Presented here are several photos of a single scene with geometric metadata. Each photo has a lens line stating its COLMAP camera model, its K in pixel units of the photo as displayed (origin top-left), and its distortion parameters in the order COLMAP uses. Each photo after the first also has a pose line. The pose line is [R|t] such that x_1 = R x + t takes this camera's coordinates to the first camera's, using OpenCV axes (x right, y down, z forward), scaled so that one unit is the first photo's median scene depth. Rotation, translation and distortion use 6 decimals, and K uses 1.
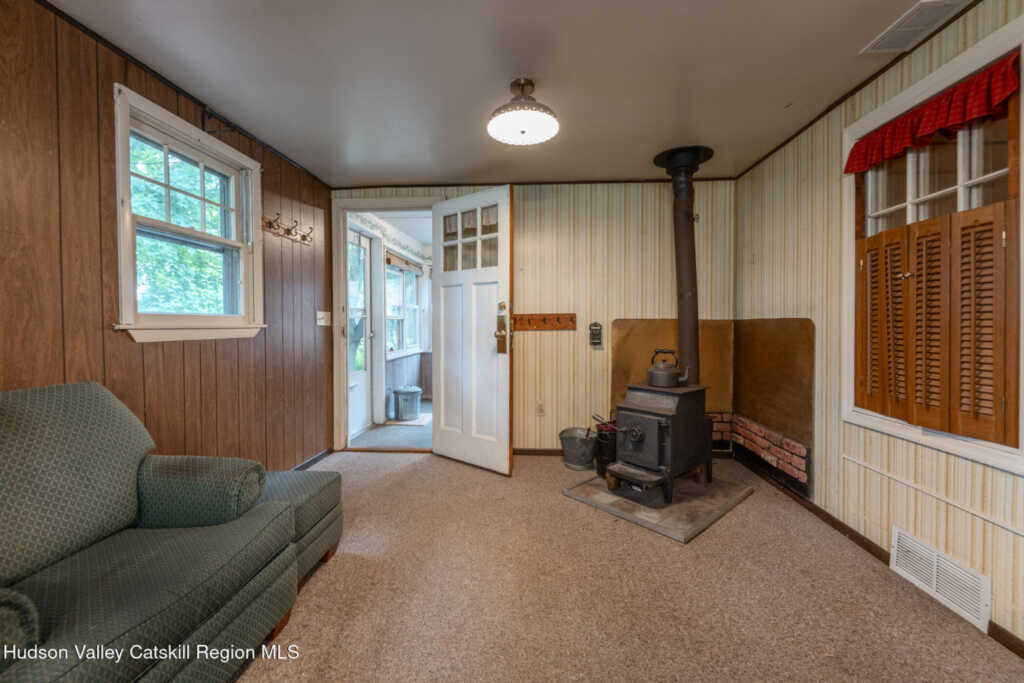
lens RADIAL K [[414.7, 0, 517.6], [0, 414.7, 331.6], [0, 0, 1]] dist [0.007795, 0.000097]
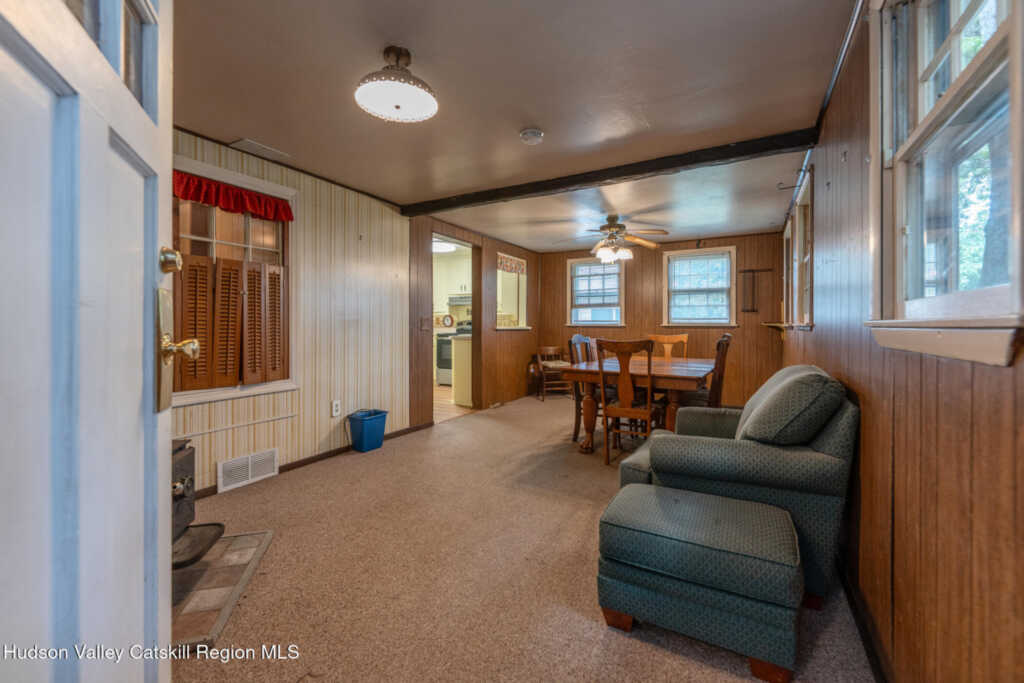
lens RADIAL K [[414.7, 0, 517.6], [0, 414.7, 331.6], [0, 0, 1]] dist [0.007795, 0.000097]
pose [[-0.899666, -0.009327, 0.436480, -0.389944], [0.000808, 0.999734, 0.023029, -0.011701], [-0.436579, 0.021071, -0.899419, 1.099312]]
